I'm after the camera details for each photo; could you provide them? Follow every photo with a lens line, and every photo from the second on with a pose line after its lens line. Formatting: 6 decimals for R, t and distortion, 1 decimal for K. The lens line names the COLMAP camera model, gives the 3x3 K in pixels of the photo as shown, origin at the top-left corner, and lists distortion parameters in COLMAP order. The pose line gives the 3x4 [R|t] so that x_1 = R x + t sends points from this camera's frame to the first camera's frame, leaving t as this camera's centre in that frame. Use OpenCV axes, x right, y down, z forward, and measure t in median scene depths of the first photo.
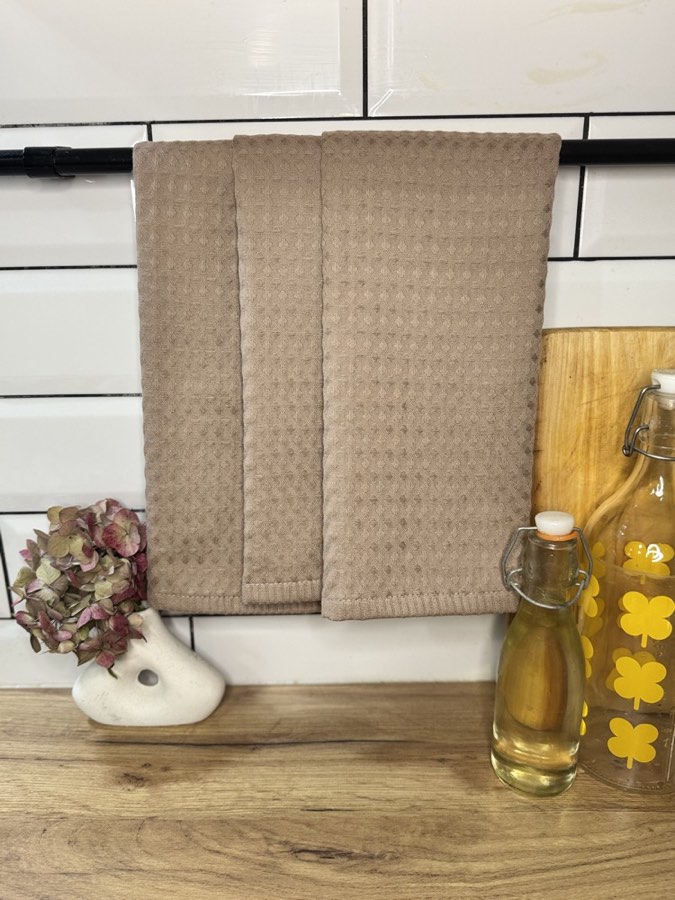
lens RADIAL K [[721.9, 0, 339.2], [0, 721.9, 445.4], [0, 0, 1]] dist [-0.034836, 0.008691]
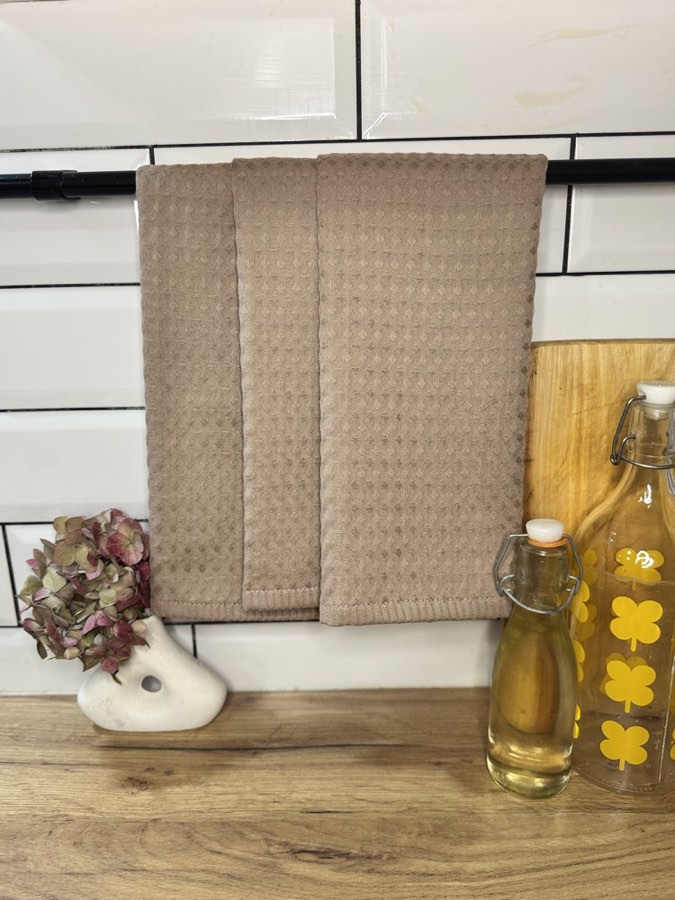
lens RADIAL K [[721.9, 0, 337.5], [0, 721.9, 444.3], [0, 0, 1]] dist [-0.034836, 0.008691]
pose [[0.999965, -0.005423, -0.006429, 0.008923], [0.005310, 0.999834, -0.017419, 0.001302], [0.006522, 0.017384, 0.999828, -0.032320]]
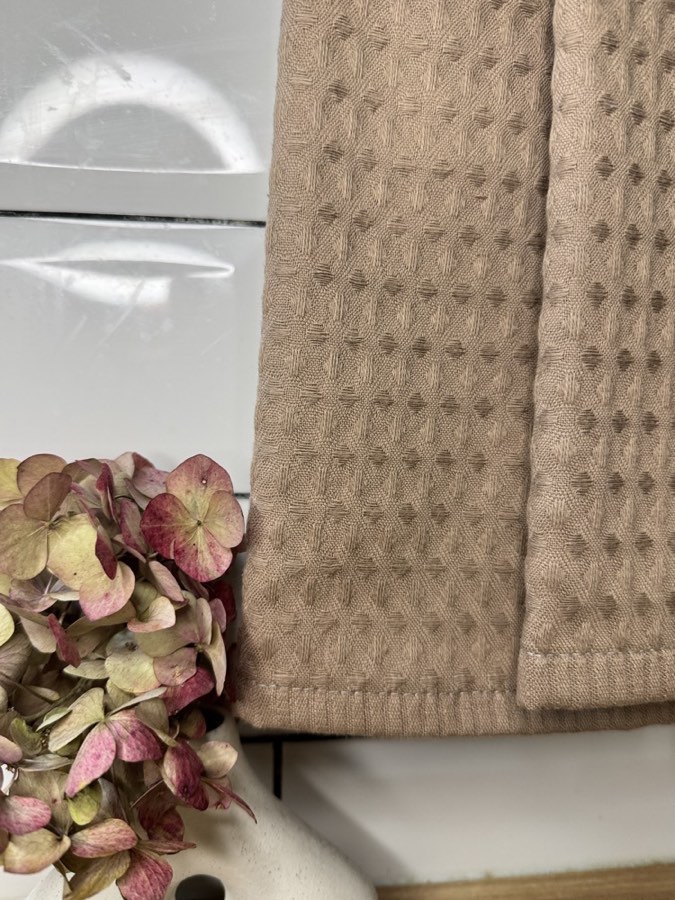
lens RADIAL K [[762.9, 0, 332.1], [0, 762.9, 452.0], [0, 0, 1]] dist [-0.041434, -0.013915]
pose [[0.994036, 0.027874, 0.105432, -0.279555], [-0.016741, 0.994327, -0.105041, 0.131246], [-0.107761, 0.102650, 0.988863, 0.614091]]
